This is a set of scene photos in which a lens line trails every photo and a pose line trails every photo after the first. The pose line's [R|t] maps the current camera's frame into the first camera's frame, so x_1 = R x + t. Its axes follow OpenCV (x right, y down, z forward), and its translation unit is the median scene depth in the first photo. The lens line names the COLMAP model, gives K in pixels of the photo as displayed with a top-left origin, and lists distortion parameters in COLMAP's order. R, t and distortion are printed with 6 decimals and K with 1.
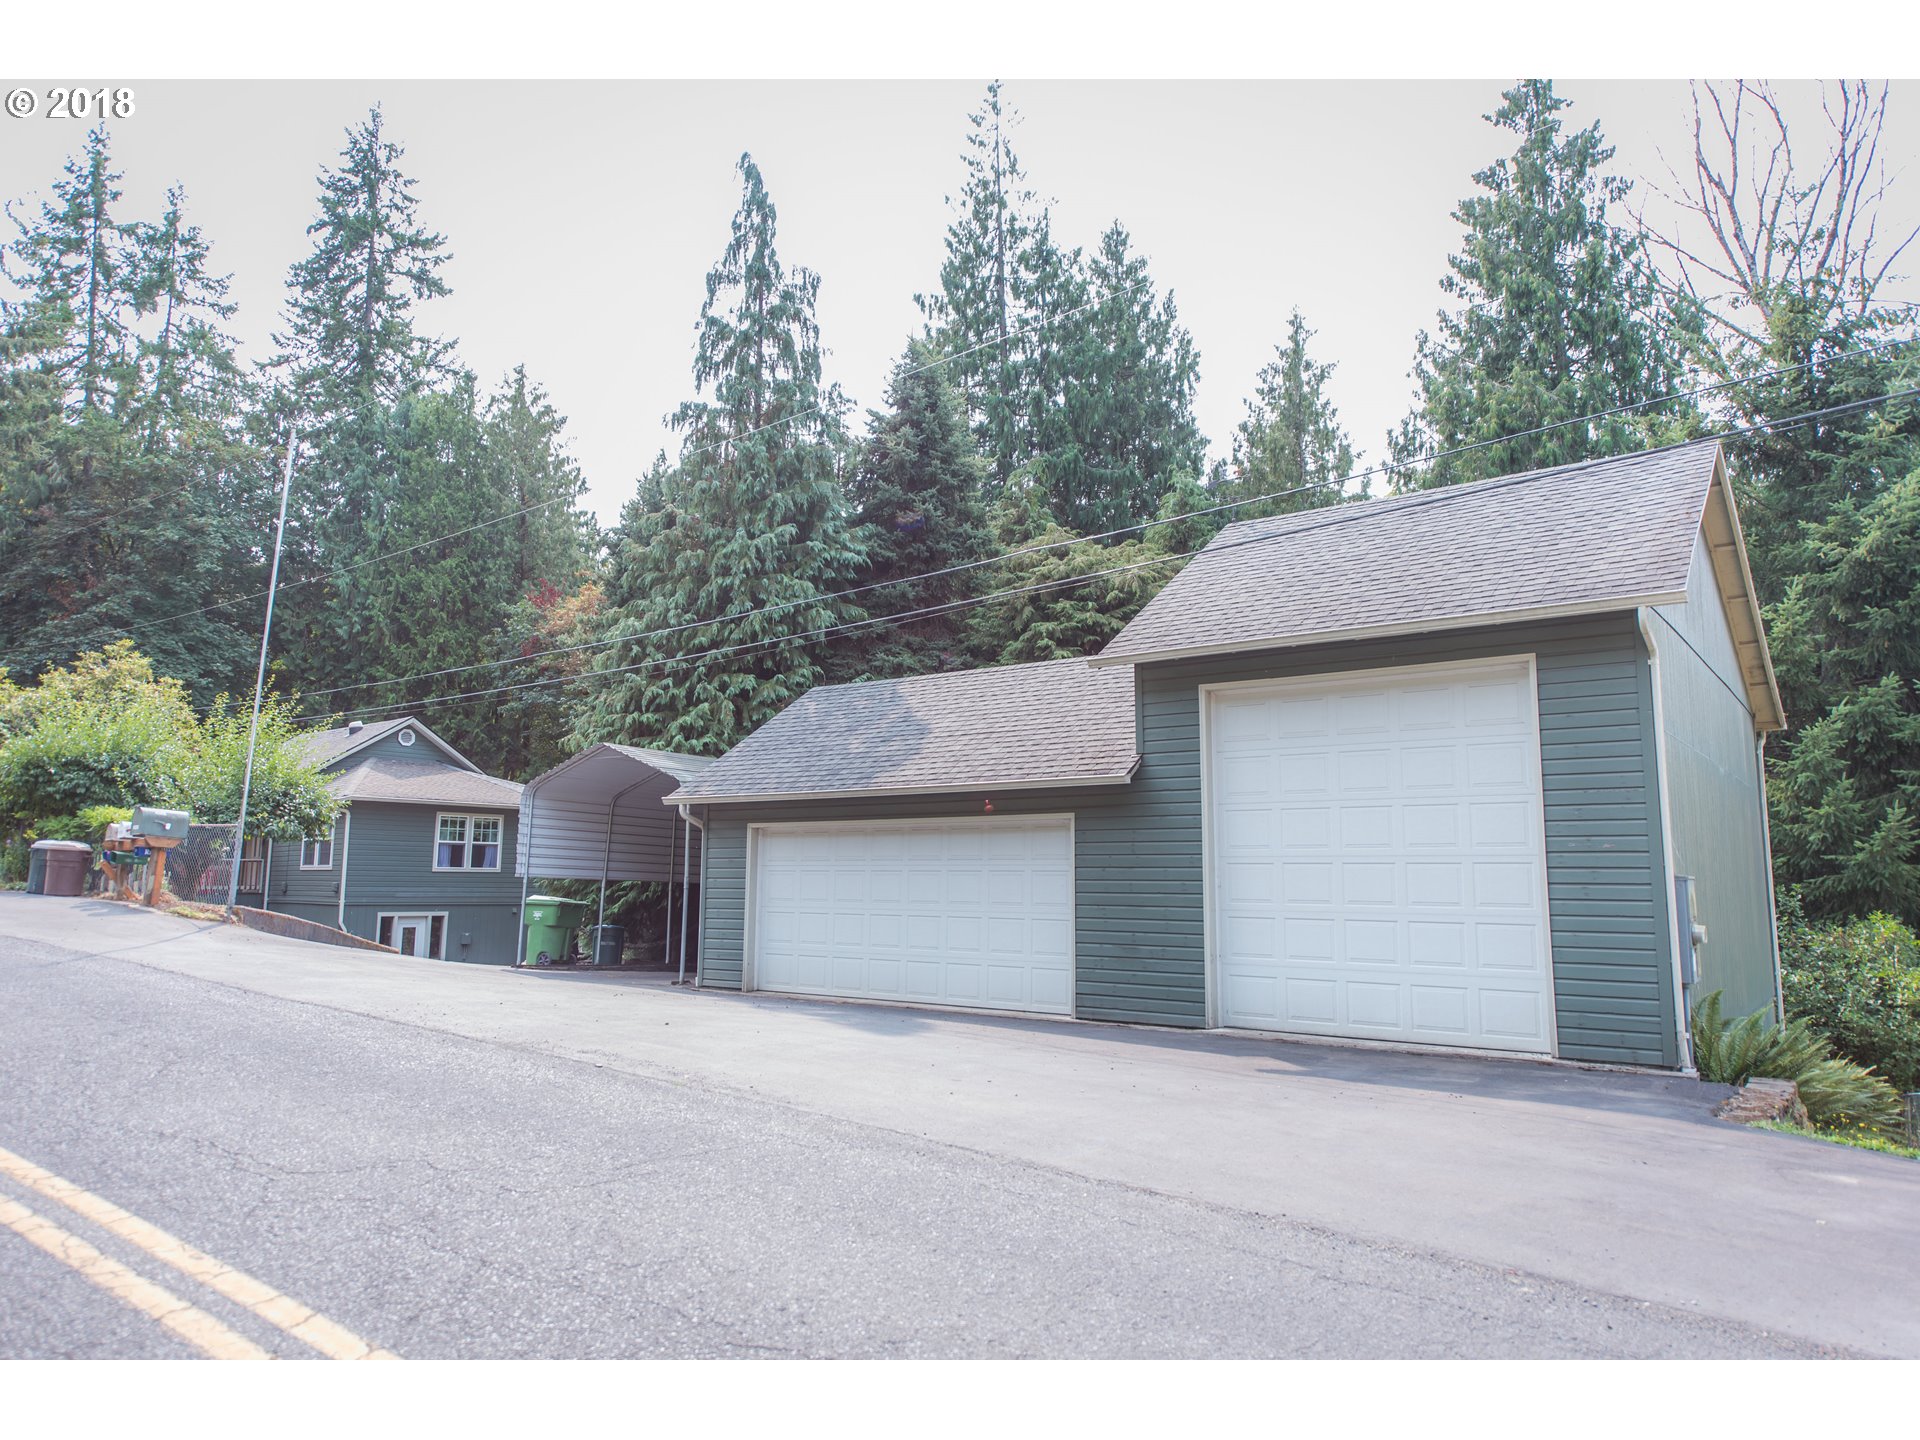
lens RADIAL K [[1196.8, 0, 960.0], [0, 1196.8, 720.0], [0, 0, 1]] dist [0.006822, 0.001945]
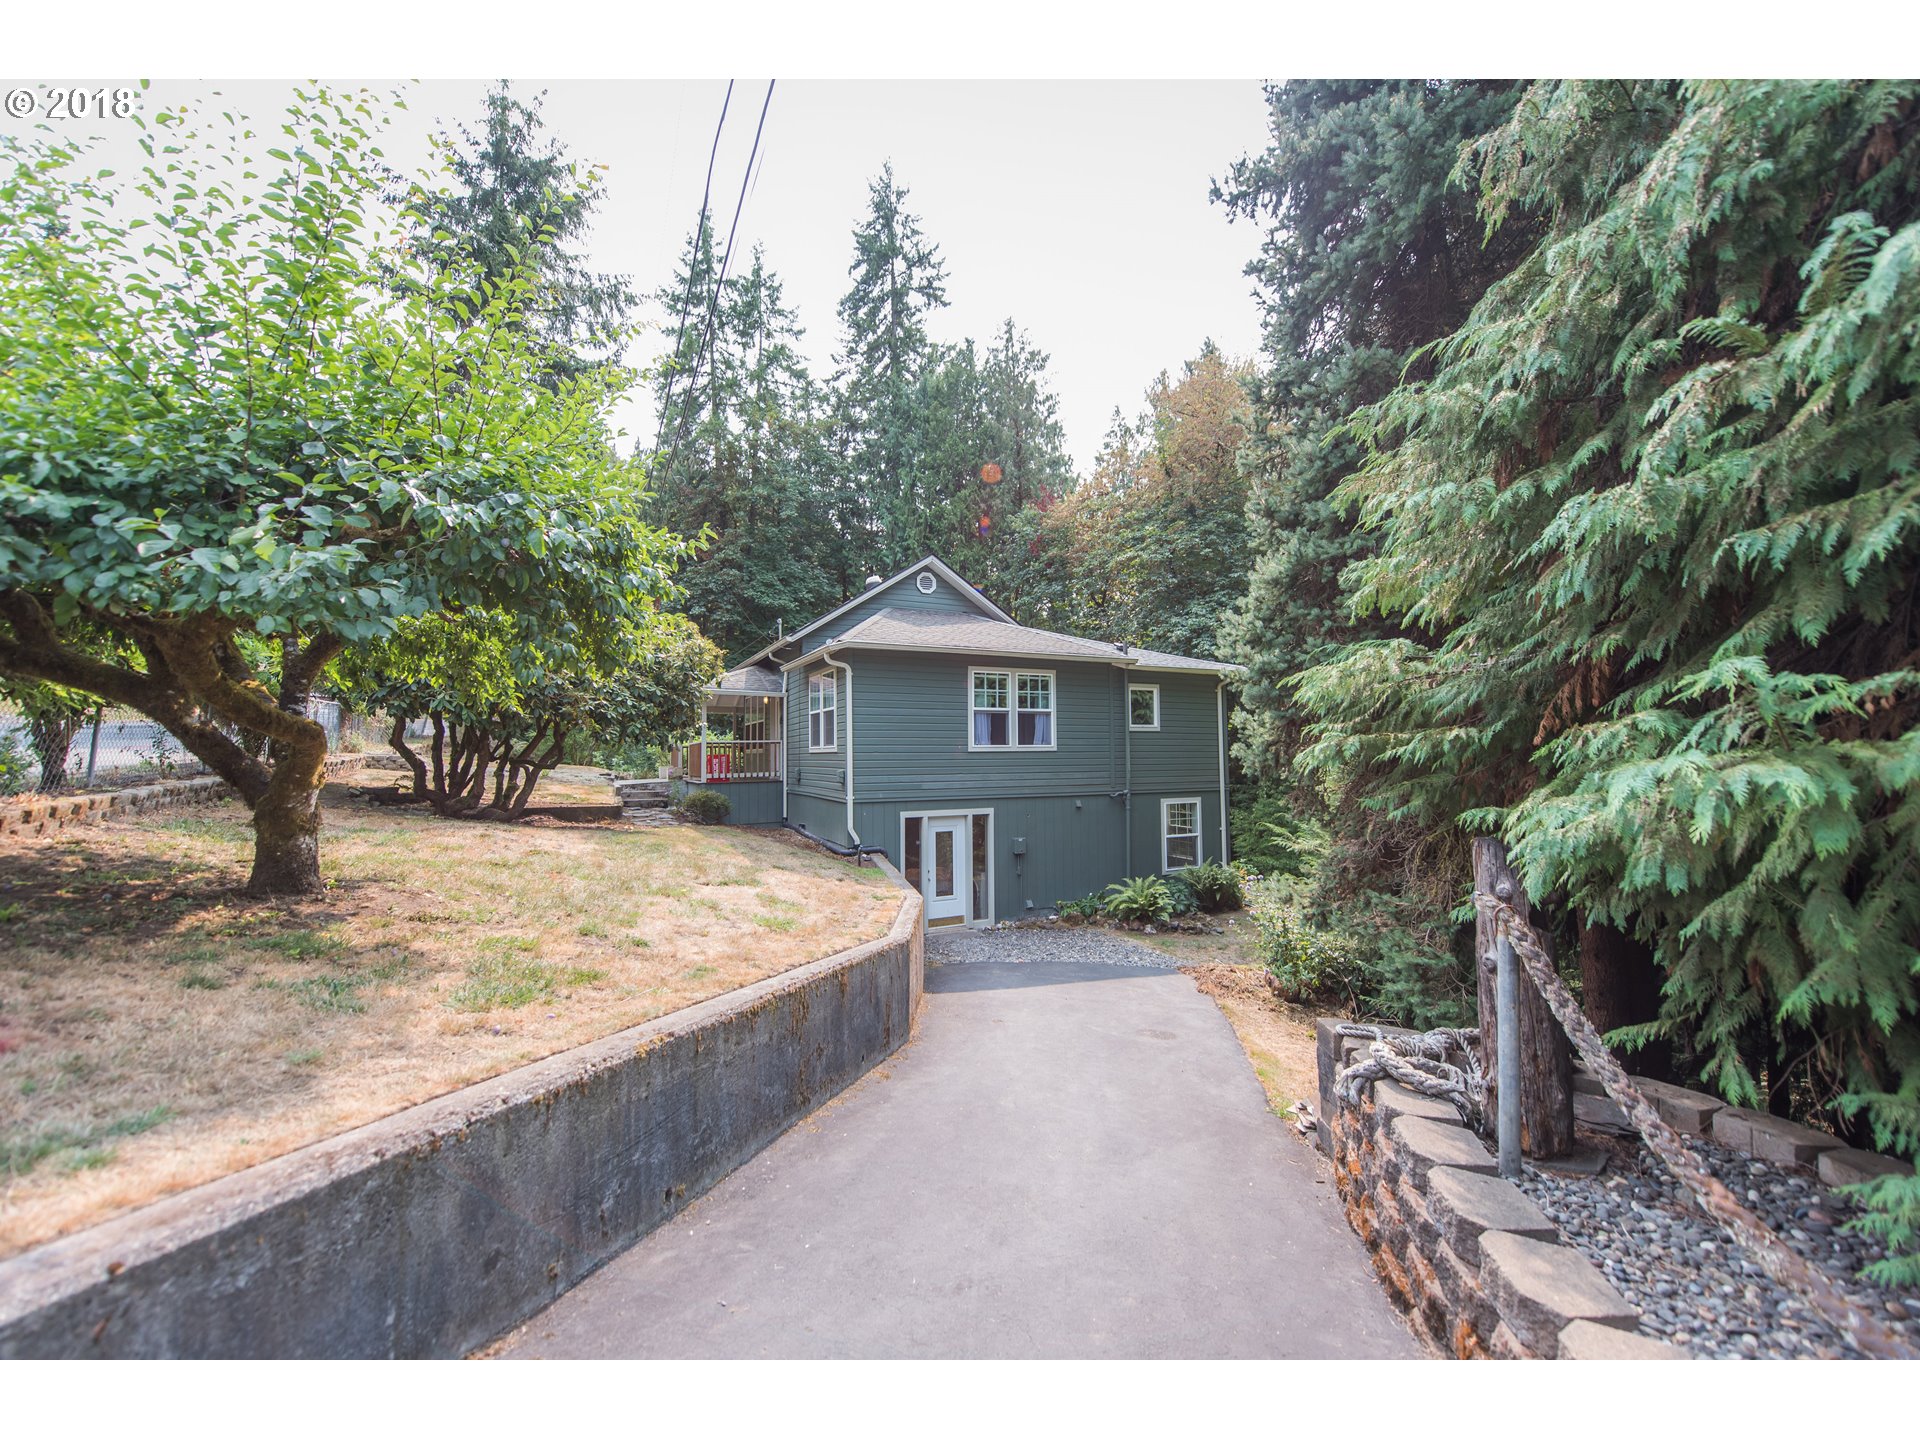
lens RADIAL K [[751.5, 0, 961.1], [0, 751.5, 713.4], [0, 0, 1]] dist [0.006815, -0.000218]
pose [[0.911570, -0.040126, -0.409182, -0.184600], [0.072956, 0.995219, 0.064936, 0.052870], [0.404620, -0.089046, 0.910139, 0.420643]]
